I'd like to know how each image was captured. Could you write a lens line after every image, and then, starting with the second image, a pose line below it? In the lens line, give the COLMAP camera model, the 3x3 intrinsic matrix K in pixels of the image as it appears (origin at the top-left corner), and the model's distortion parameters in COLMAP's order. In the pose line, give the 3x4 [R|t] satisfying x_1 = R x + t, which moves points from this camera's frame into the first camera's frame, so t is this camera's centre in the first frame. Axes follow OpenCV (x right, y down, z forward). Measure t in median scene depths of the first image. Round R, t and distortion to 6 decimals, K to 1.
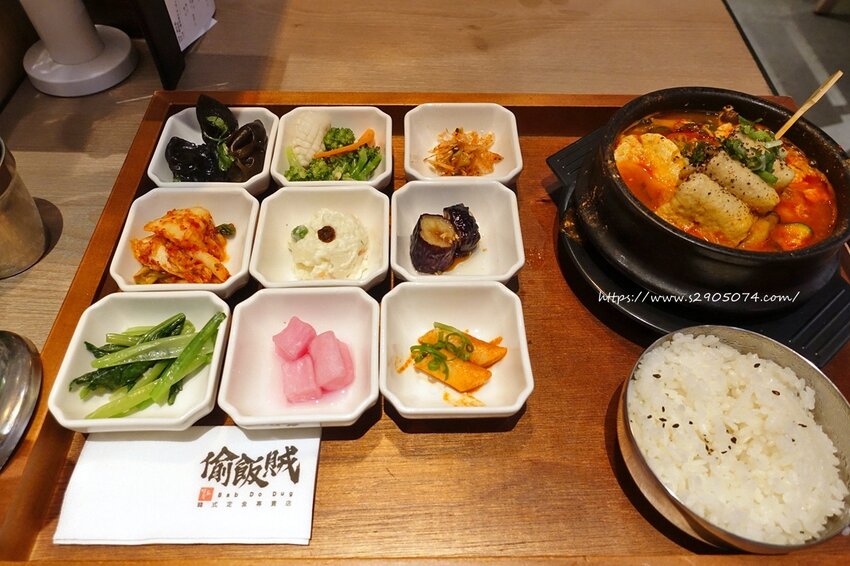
lens RADIAL K [[562.4, 0, 425.0], [0, 562.4, 283.0], [0, 0, 1]] dist [-0.005939, -0.000208]
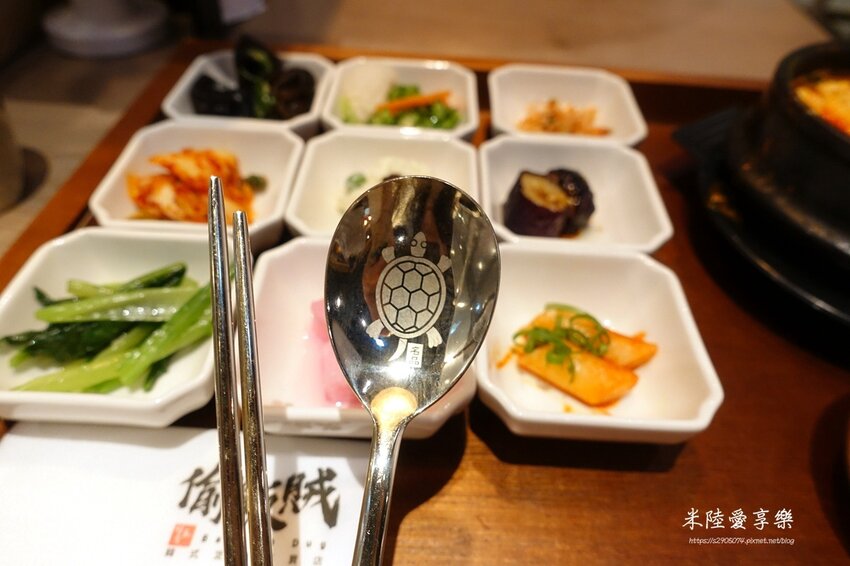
lens RADIAL K [[562.4, 0, 425.0], [0, 562.4, 283.0], [0, 0, 1]] dist [-0.005939, -0.000208]
pose [[0.997656, 0.064966, -0.021476, -0.122086], [-0.067483, 0.986073, -0.152006, 0.165545], [0.011302, 0.153099, 0.988146, 0.331758]]
